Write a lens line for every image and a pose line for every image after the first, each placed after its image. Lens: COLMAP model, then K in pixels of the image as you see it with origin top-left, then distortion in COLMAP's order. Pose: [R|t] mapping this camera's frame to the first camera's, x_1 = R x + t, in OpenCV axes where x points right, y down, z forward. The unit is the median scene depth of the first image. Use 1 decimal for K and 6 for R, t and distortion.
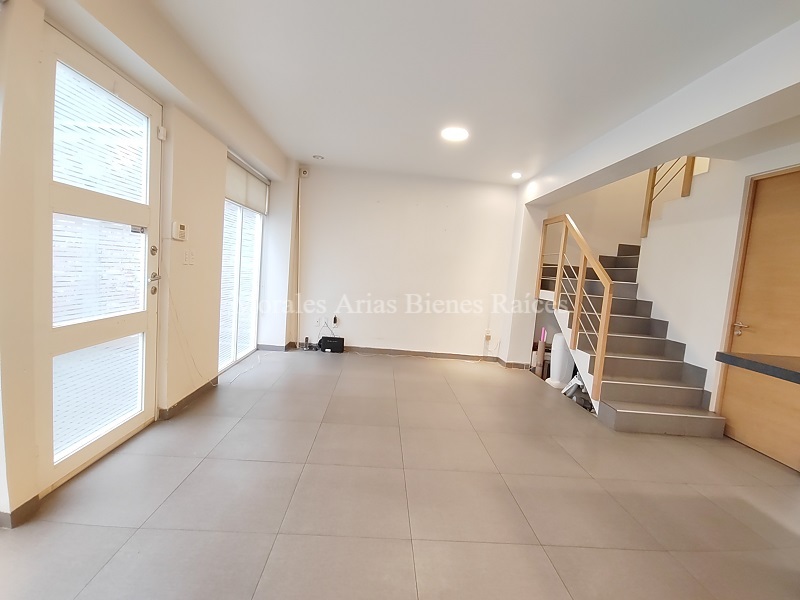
lens RADIAL K [[364.8, 0, 400.0], [0, 364.8, 300.0], [0, 0, 1]] dist [0.000266, 0.000061]
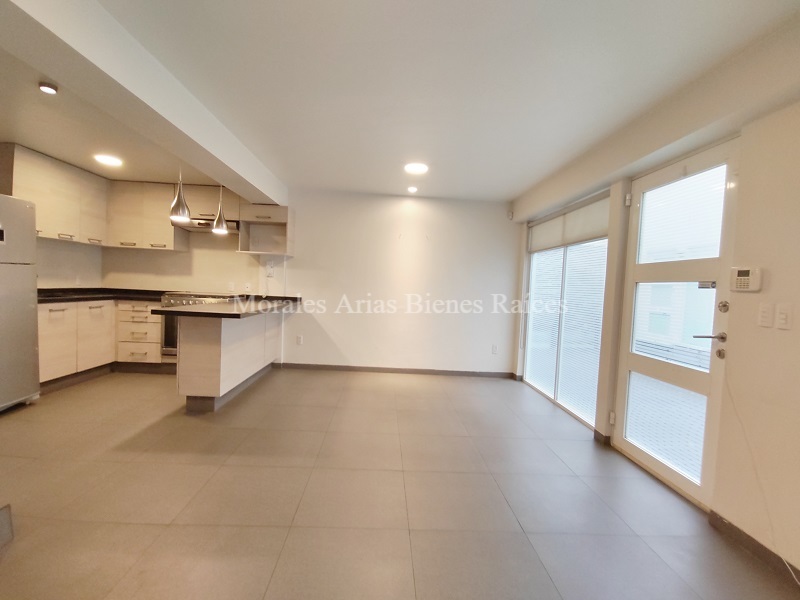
lens RADIAL K [[364.8, 0, 400.0], [0, 364.8, 300.0], [0, 0, 1]] dist [0.000266, 0.000061]
pose [[-0.991833, -0.127483, -0.003908, 0.085194], [-0.126940, 0.983709, 0.127293, -0.170685], [-0.012383, 0.126749, -0.991857, 1.935264]]
